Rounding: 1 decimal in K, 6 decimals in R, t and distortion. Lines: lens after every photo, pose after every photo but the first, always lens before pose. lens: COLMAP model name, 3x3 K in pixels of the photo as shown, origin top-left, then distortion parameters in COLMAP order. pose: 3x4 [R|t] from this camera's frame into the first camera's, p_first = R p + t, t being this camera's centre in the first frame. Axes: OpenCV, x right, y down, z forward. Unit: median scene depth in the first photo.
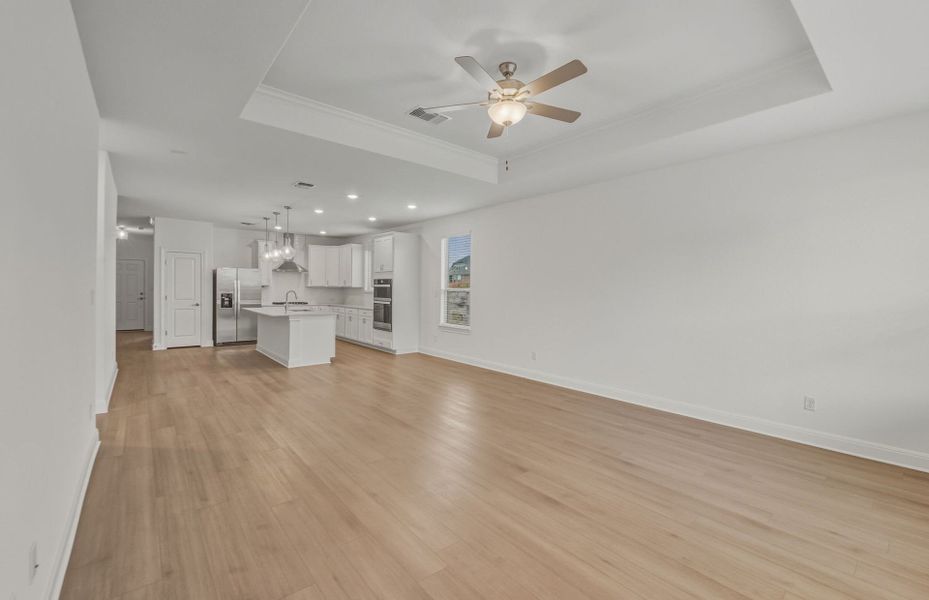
lens RADIAL K [[393.6, 0, 468.3], [0, 393.6, 293.3], [0, 0, 1]] dist [-0.000582, 0.000045]
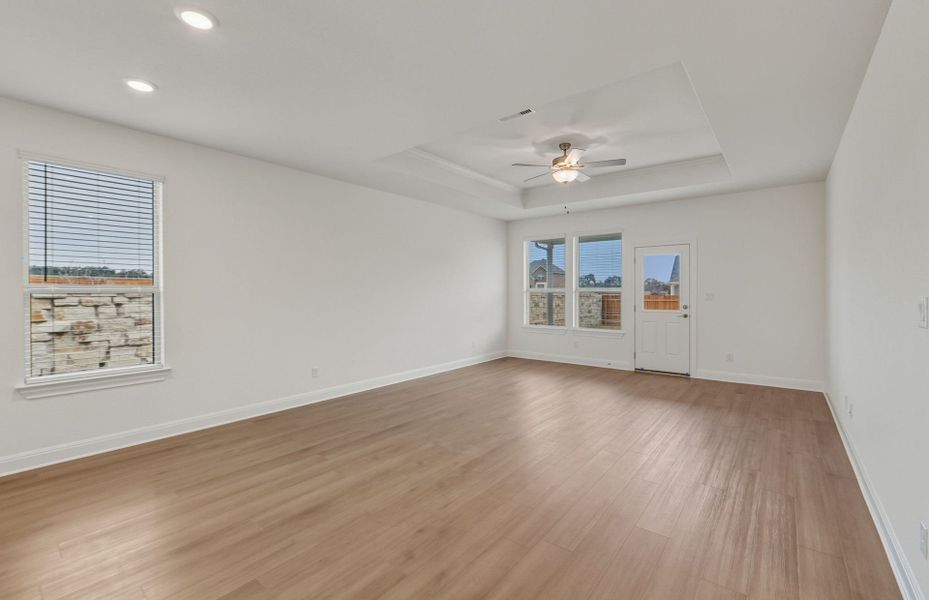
lens RADIAL K [[394.3, 0, 463.8], [0, 394.3, 299.0], [0, 0, 1]] dist [0.001697, 0.000357]
pose [[-0.189273, -0.028824, 0.981501, -1.091637], [0.008610, 0.999482, 0.031012, -0.023970], [-0.981887, 0.014320, -0.188926, 1.364024]]
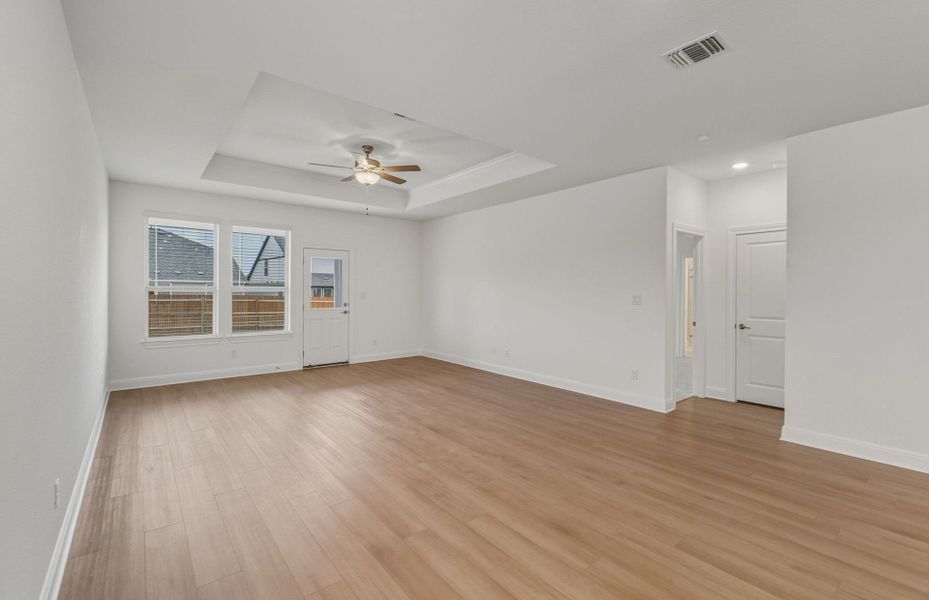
lens RADIAL K [[403.3, 0, 466.4], [0, 403.3, 296.1], [0, 0, 1]] dist [-0.001395, -0.000124]
pose [[-0.999721, -0.018823, 0.014270, -0.265644], [-0.018549, 0.999646, 0.019073, -0.020748], [-0.014624, 0.018803, -0.999716, 2.107072]]
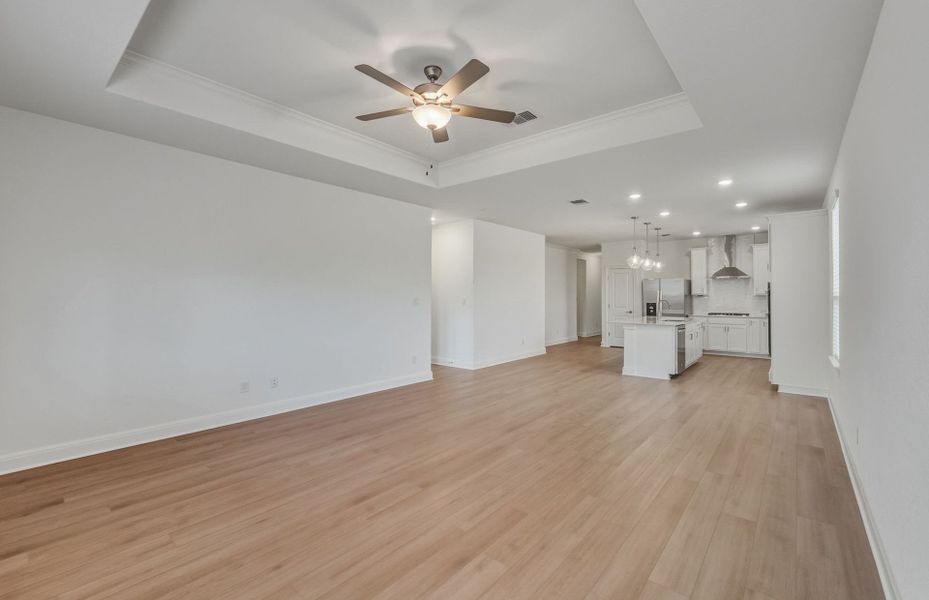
lens RADIAL K [[393.6, 0, 468.3], [0, 393.6, 293.3], [0, 0, 1]] dist [-0.000582, 0.000045]
pose [[0.169301, -0.021544, -0.985329, 0.873866], [-0.006856, 0.999711, -0.023036, 0.007324], [0.985541, 0.010655, 0.169104, 0.750173]]
